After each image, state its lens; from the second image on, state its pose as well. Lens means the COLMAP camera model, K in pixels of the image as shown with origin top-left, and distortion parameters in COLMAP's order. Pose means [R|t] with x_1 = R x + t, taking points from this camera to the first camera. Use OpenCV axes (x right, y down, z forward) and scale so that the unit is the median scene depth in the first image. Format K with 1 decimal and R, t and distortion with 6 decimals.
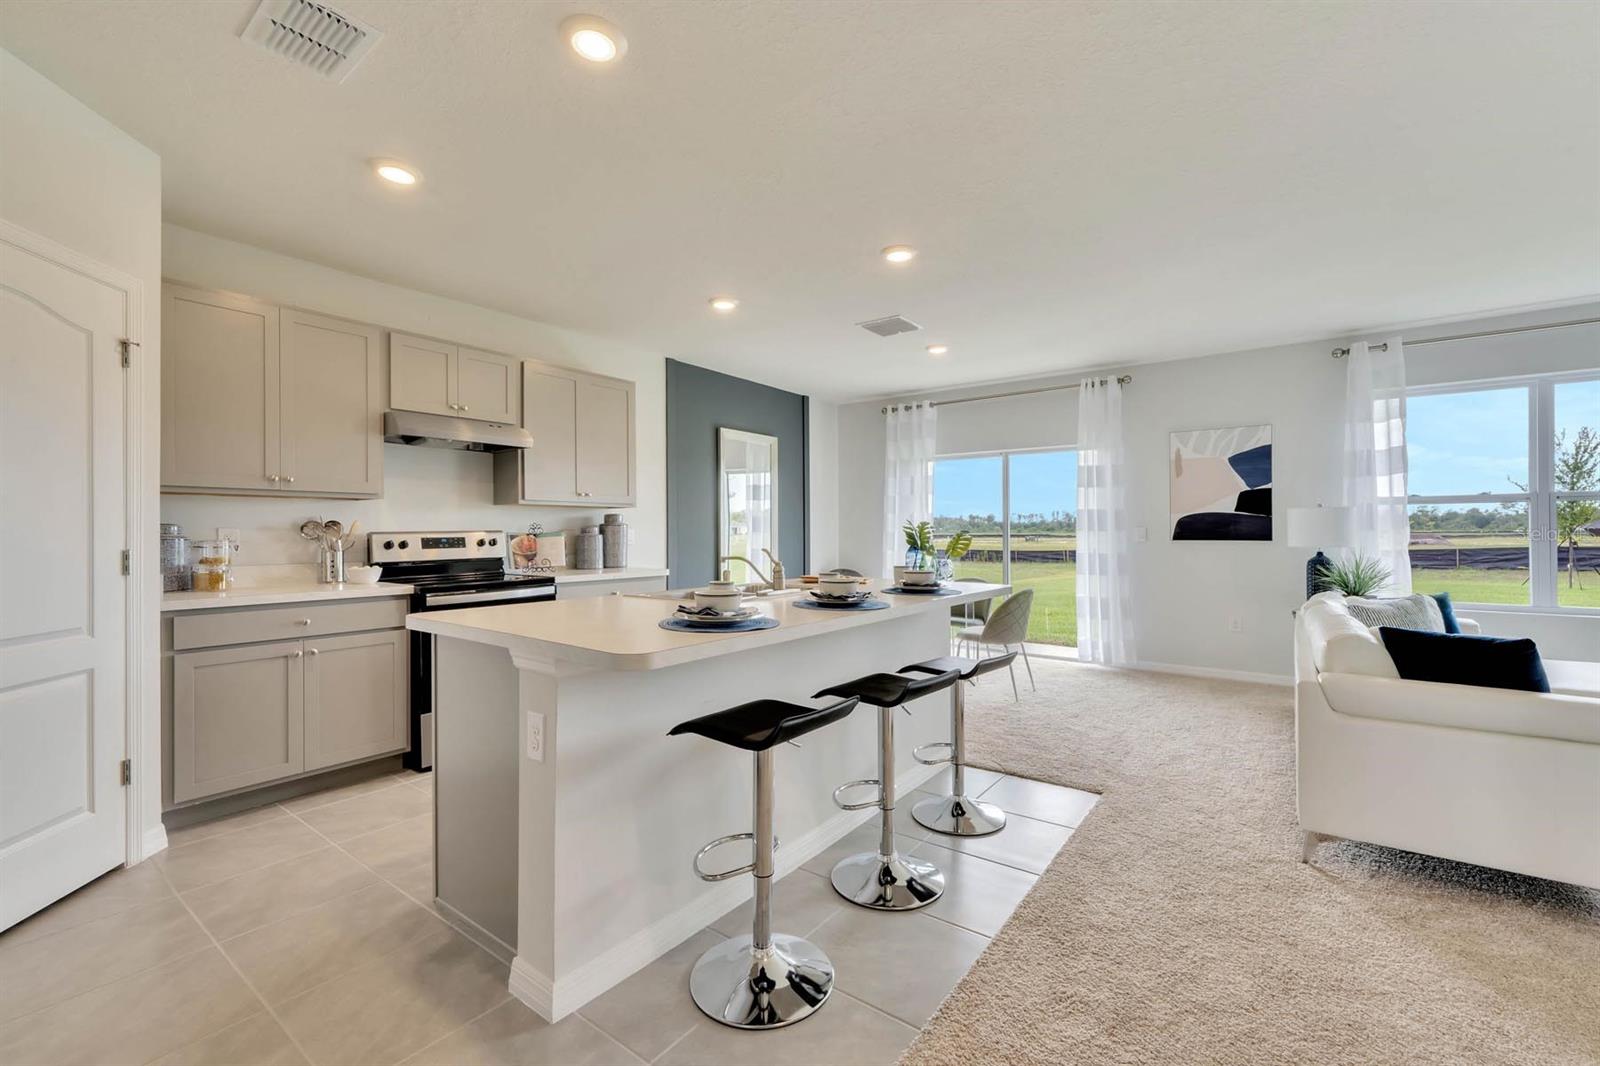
lens RADIAL K [[678.6, 0, 800.3], [0, 678.6, 524.8], [0, 0, 1]] dist [-0.000211, -0.000066]
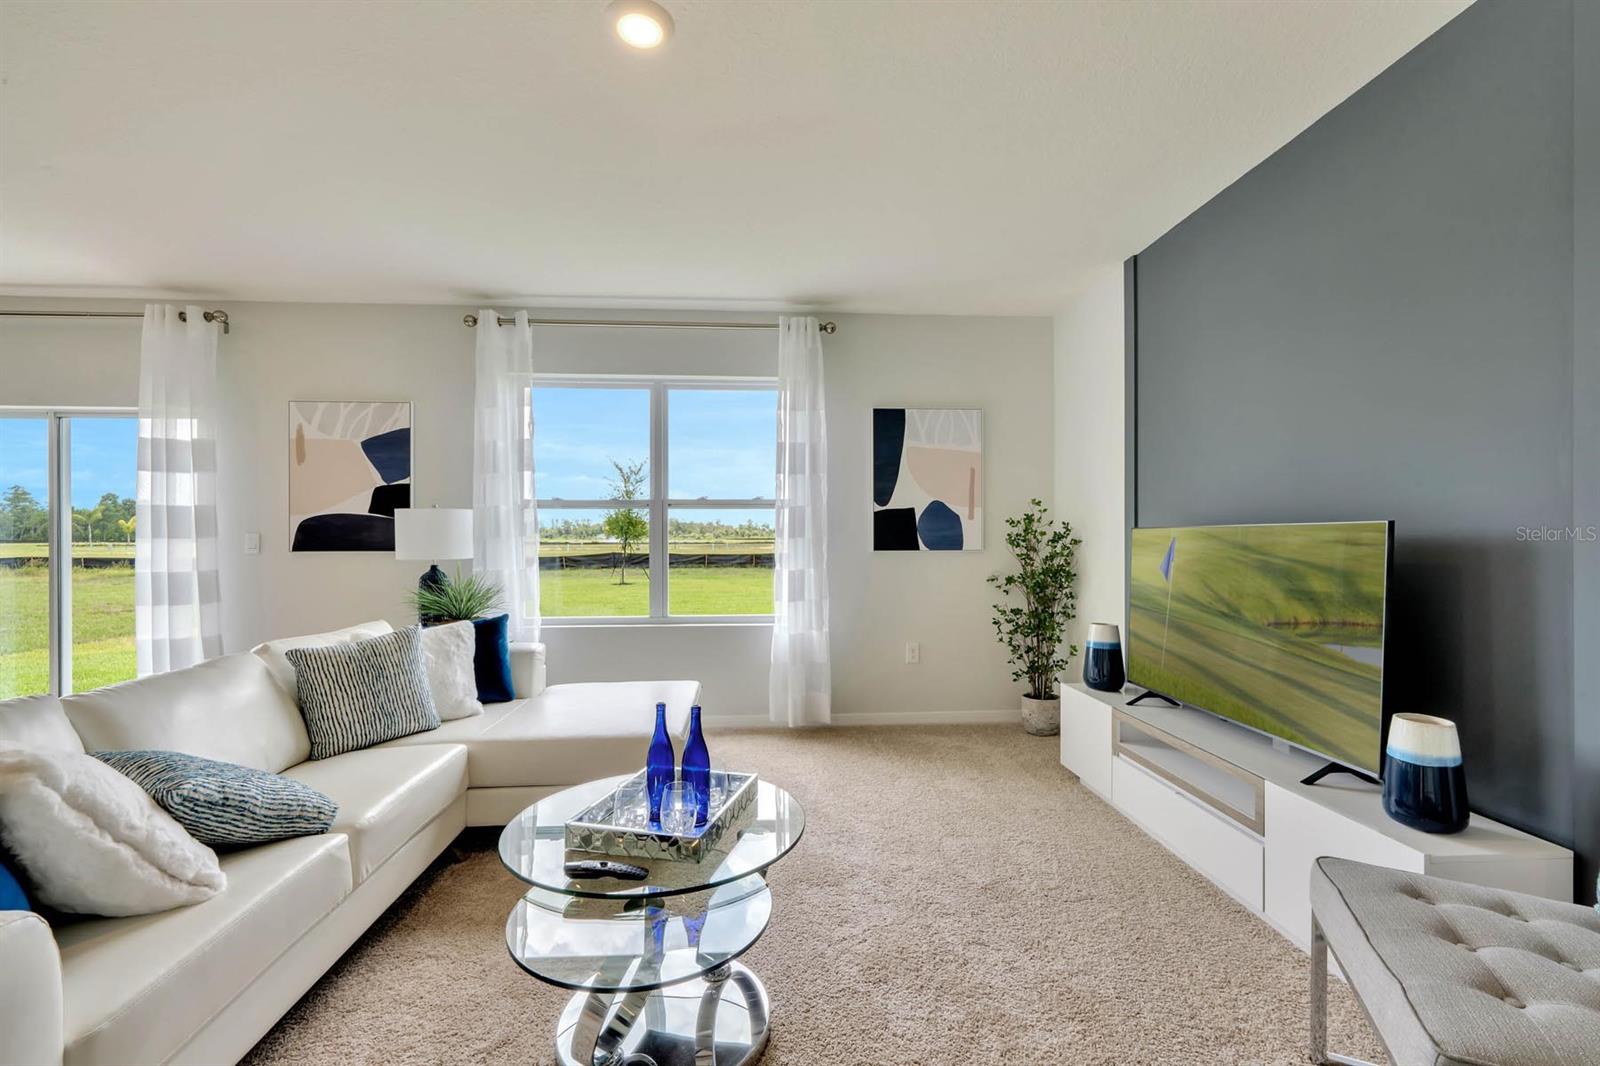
lens RADIAL K [[678.6, 0, 803.1], [0, 678.6, 537.1], [0, 0, 1]] dist [-0.000211, -0.000066]
pose [[0.758148, 0.001043, 0.652082, 0.524749], [-0.006741, 0.999958, 0.006238, -0.000528], [-0.652048, -0.009125, 0.758123, 0.106555]]
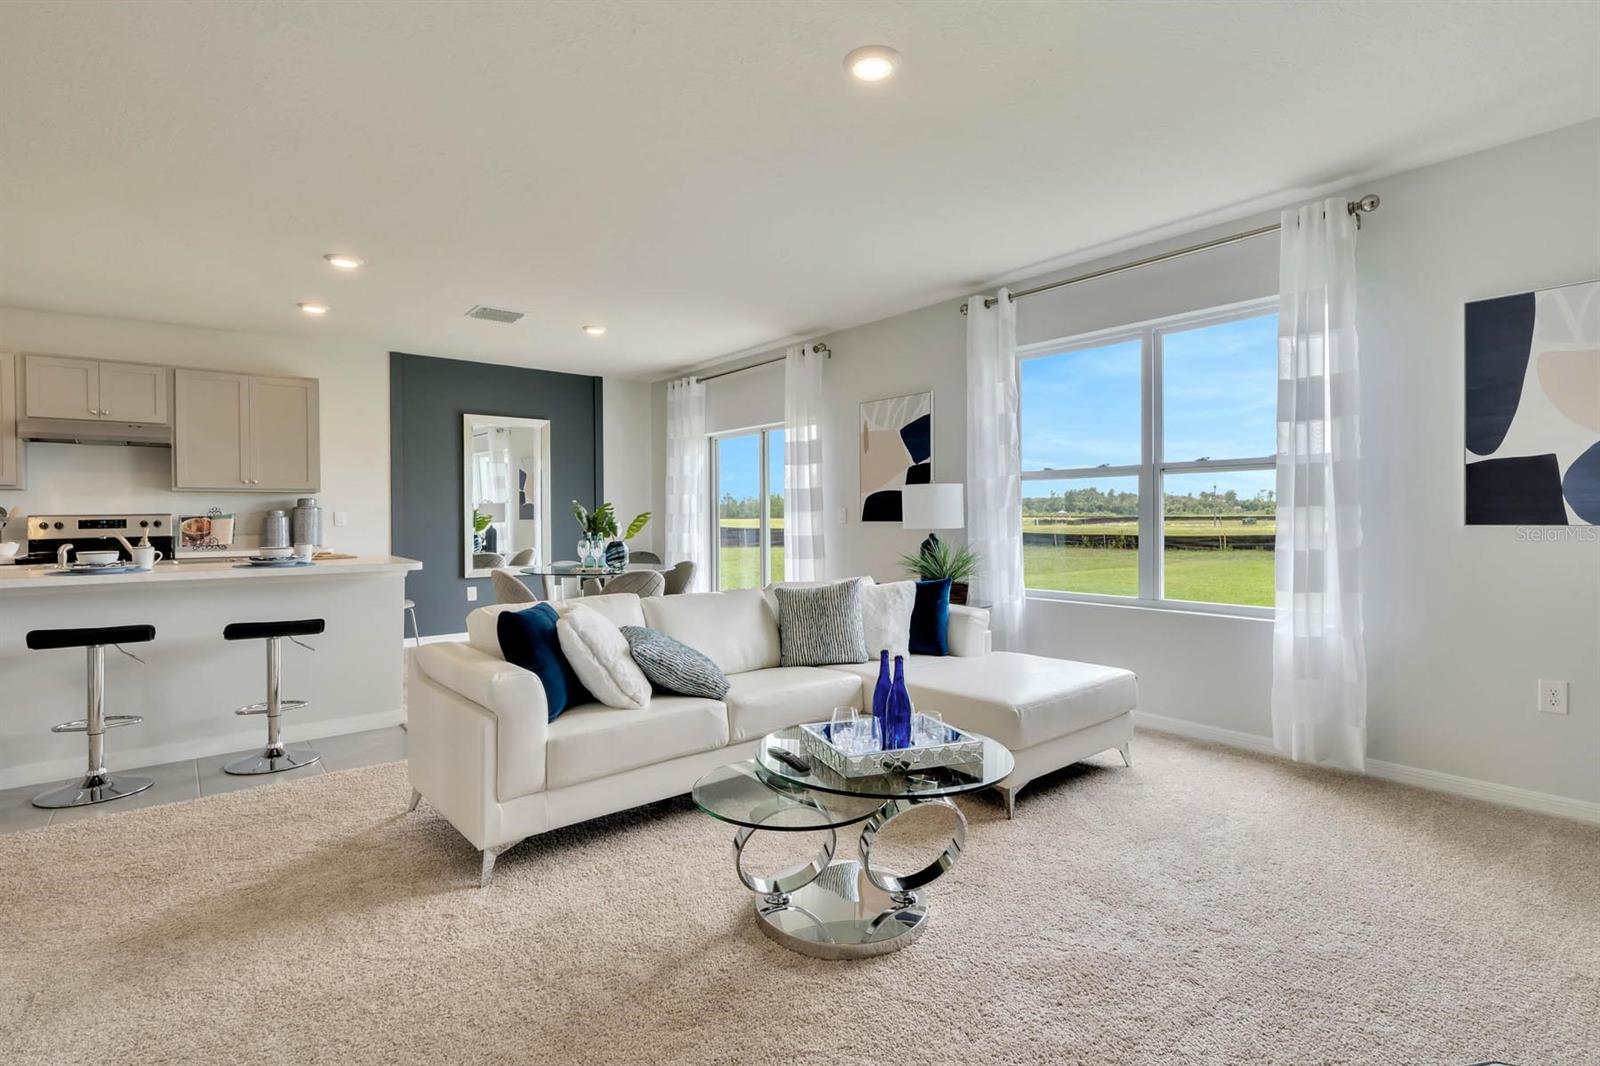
lens RADIAL K [[780.7, 0, 793.9], [0, 780.7, 516.5], [0, 0, 1]] dist [0.015290, -0.000637]
pose [[0.969480, -0.003216, -0.245148, 0.768640], [0.006456, 0.999902, 0.012415, 0.002771], [0.245084, -0.013619, 0.969406, -0.048310]]
